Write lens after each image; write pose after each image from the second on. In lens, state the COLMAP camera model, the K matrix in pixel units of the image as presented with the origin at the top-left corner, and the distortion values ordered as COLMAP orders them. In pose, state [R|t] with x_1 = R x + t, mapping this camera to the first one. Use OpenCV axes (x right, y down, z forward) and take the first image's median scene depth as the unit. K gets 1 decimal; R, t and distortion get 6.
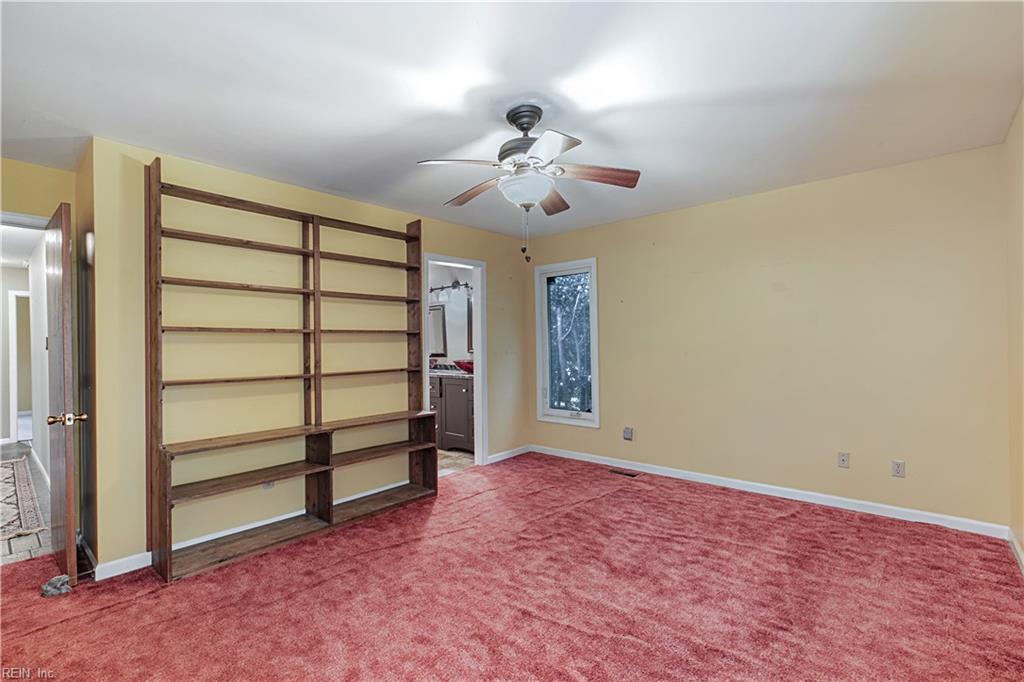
lens RADIAL K [[459.7, 0, 519.0], [0, 459.7, 344.4], [0, 0, 1]] dist [0.004028, -0.002035]
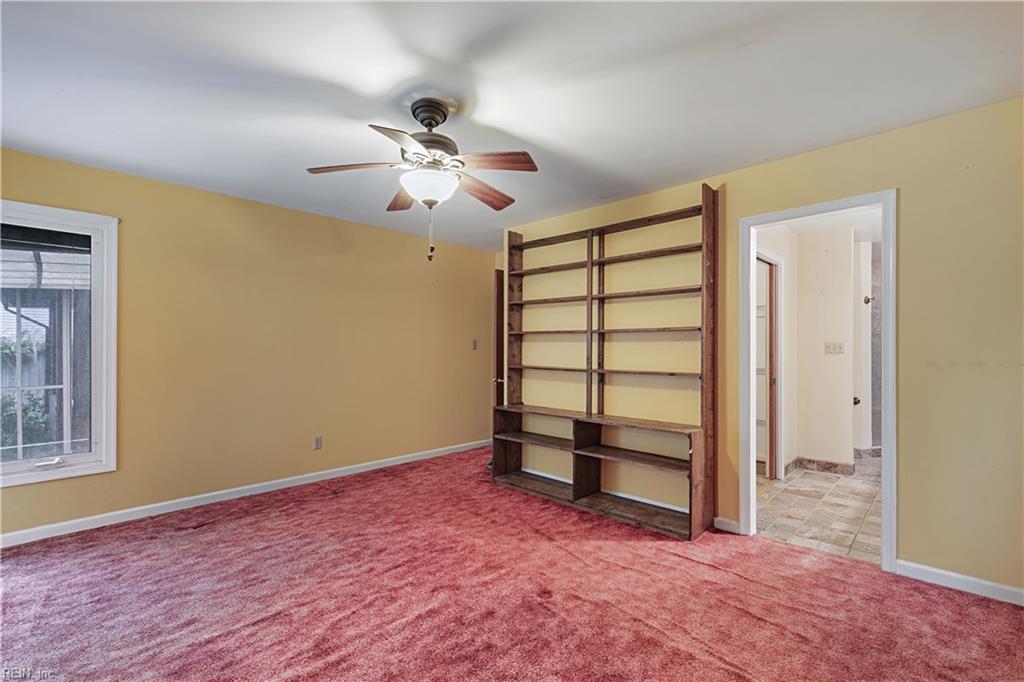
lens RADIAL K [[459.7, 0, 519.7], [0, 459.7, 339.4], [0, 0, 1]] dist [0.004028, -0.002035]
pose [[-0.038070, -0.002026, -0.999273, 0.712049], [-0.005785, 0.999982, -0.001807, -0.005438], [0.999258, 0.005712, -0.038081, 0.883893]]
